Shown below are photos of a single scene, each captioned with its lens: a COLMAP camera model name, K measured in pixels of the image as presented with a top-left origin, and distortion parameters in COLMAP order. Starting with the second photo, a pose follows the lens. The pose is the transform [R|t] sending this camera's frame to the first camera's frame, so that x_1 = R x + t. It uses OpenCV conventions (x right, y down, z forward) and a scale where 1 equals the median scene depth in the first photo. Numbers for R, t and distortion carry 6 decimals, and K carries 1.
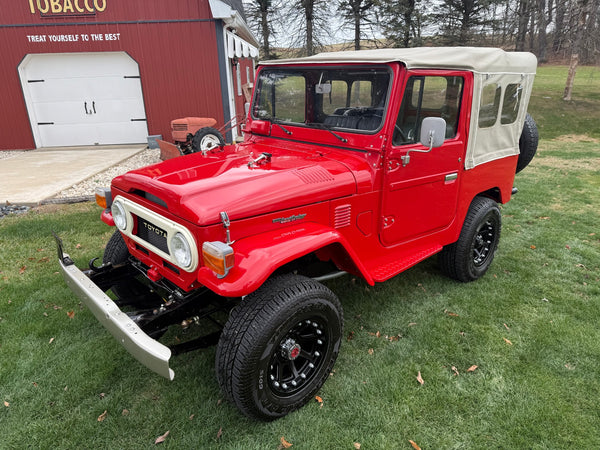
lens RADIAL K [[423.8, 0, 293.6], [0, 423.8, 225.0], [0, 0, 1]] dist [0.029127, -0.034751]
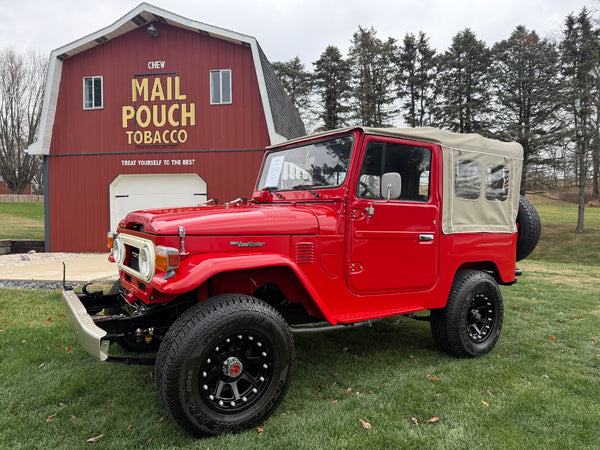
lens RADIAL K [[420.6, 0, 301.0], [0, 420.6, 223.8], [0, 0, 1]] dist [0.065667, -0.089330]
pose [[0.987478, 0.021867, -0.156232, 0.220983], [-0.069718, 0.948878, -0.307846, 0.192940], [0.141513, 0.314883, 0.938521, -0.033284]]
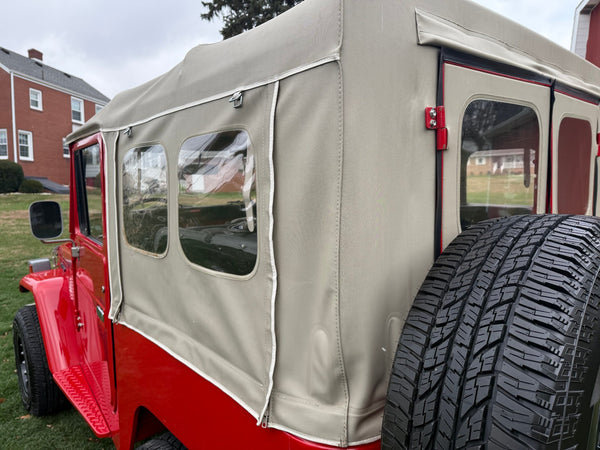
lens RADIAL K [[429.0, 0, 301.6], [0, 429.0, 223.2], [0, 0, 1]] dist [0.023394, -0.042722]
pose [[-0.040798, 0.094000, -0.994736, 0.889084], [-0.309754, 0.945326, 0.102035, -0.355853], [0.949941, 0.312287, -0.009451, 1.187864]]
